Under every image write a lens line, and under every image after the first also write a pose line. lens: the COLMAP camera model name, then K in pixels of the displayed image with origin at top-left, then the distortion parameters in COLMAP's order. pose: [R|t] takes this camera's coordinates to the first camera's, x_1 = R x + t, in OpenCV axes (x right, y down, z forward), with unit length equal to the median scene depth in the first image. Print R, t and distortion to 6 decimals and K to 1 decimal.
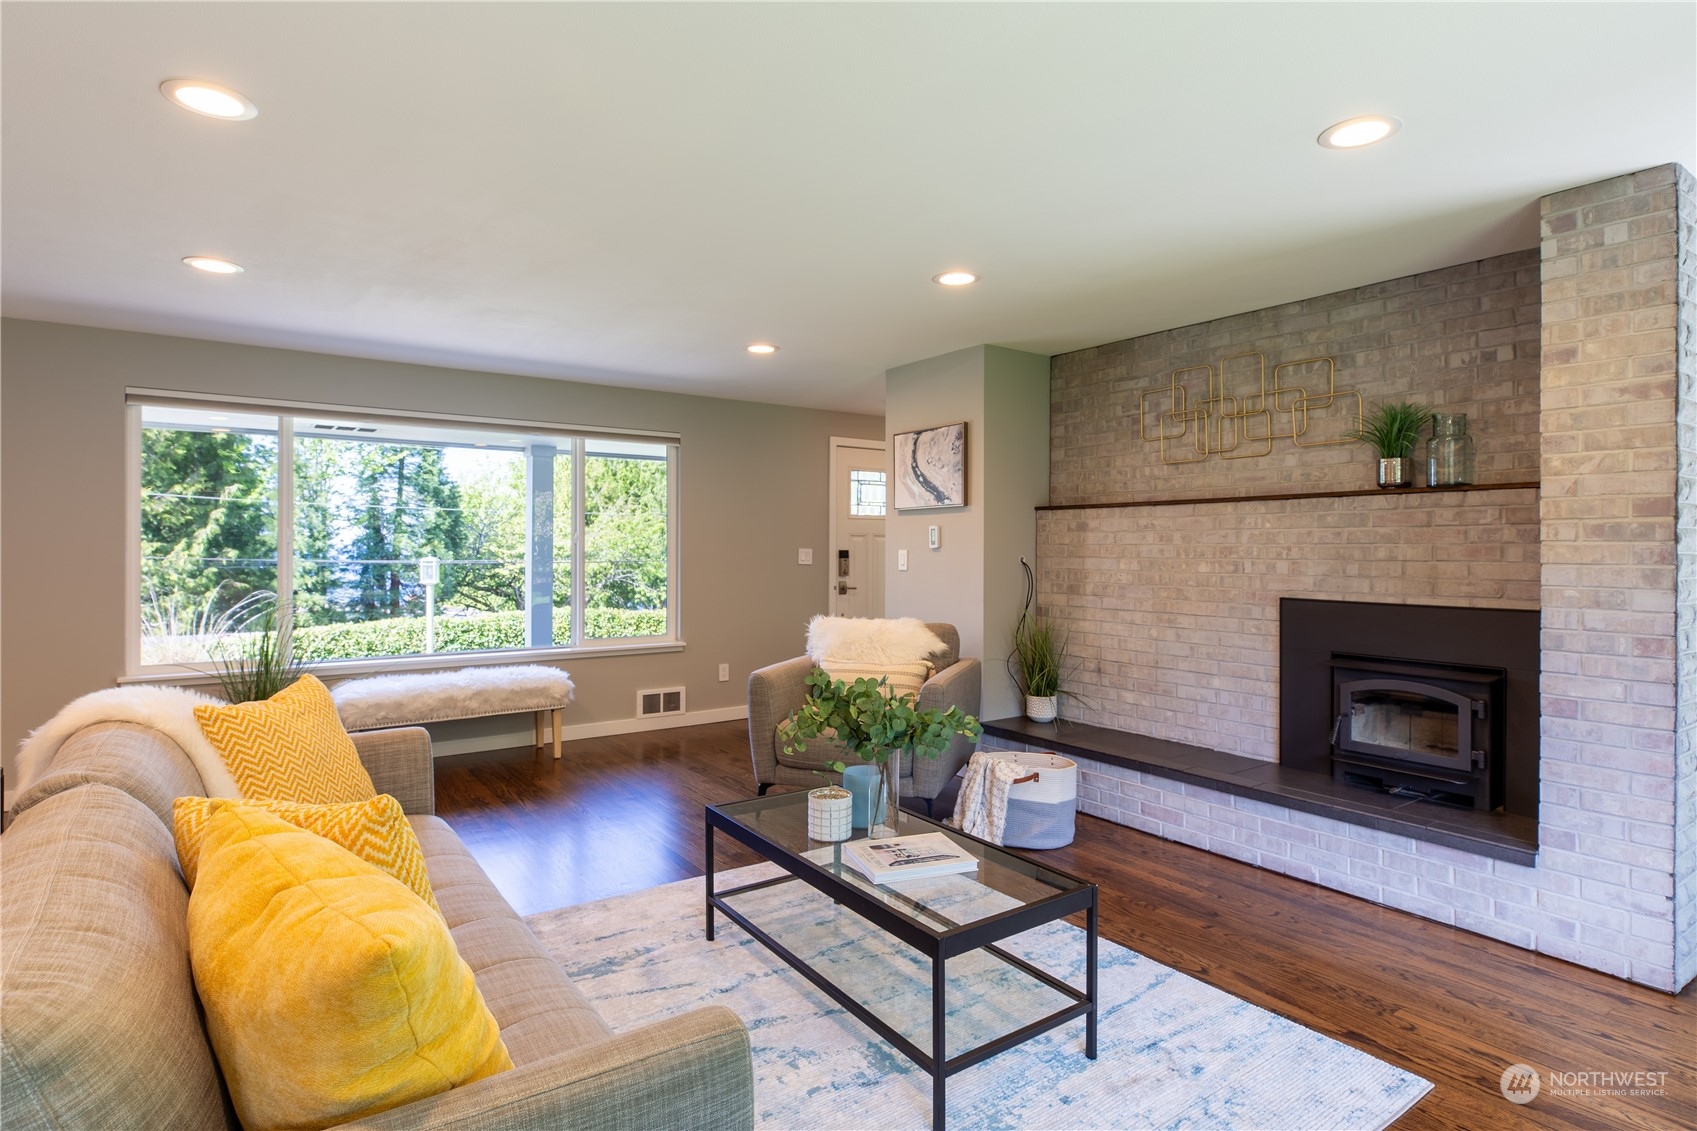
lens RADIAL K [[873.4, 0, 855.6], [0, 873.4, 542.7], [0, 0, 1]] dist [-0.003184, -0.000750]
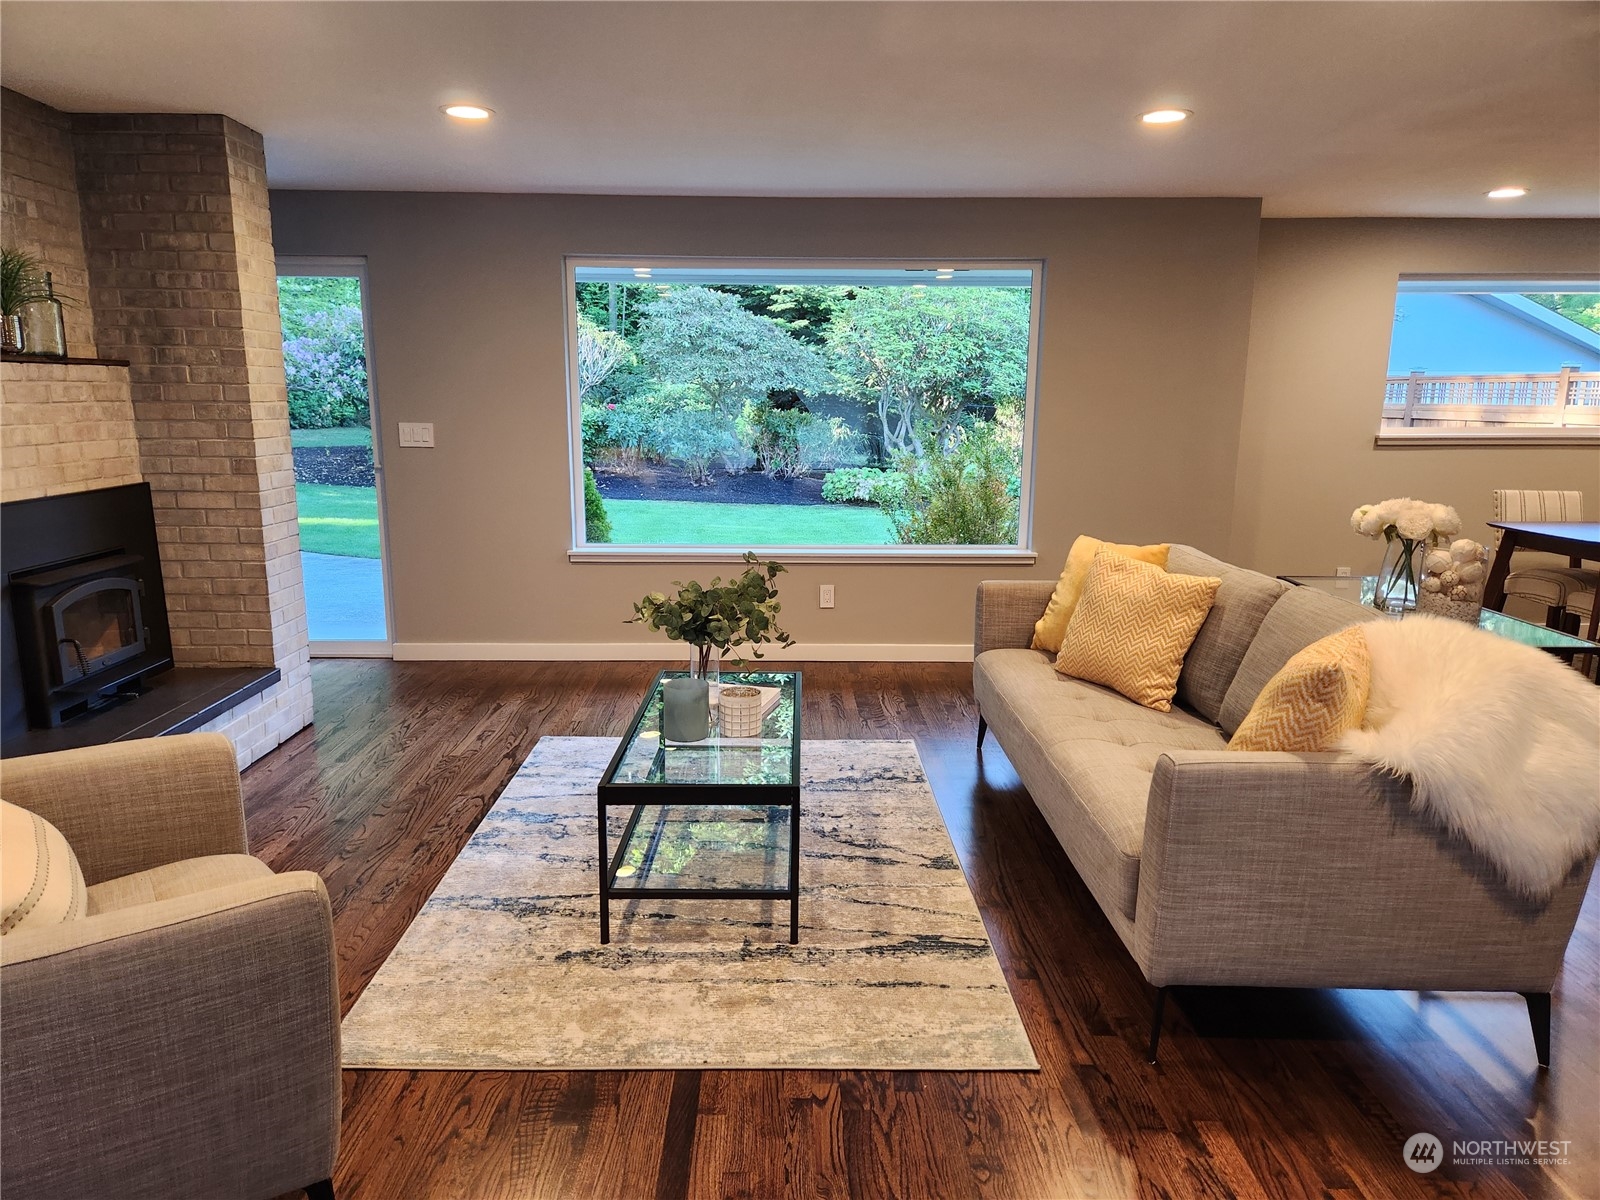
lens RADIAL K [[1081.9, 0, 795.5], [0, 1081.9, 603.9], [0, 0, 1]] dist [0.060577, -0.046039]
pose [[-0.815569, -0.119542, 0.566178, -0.557732], [-0.014249, 0.982281, 0.186872, -0.035902], [-0.578485, 0.144340, -0.802821, 1.400231]]
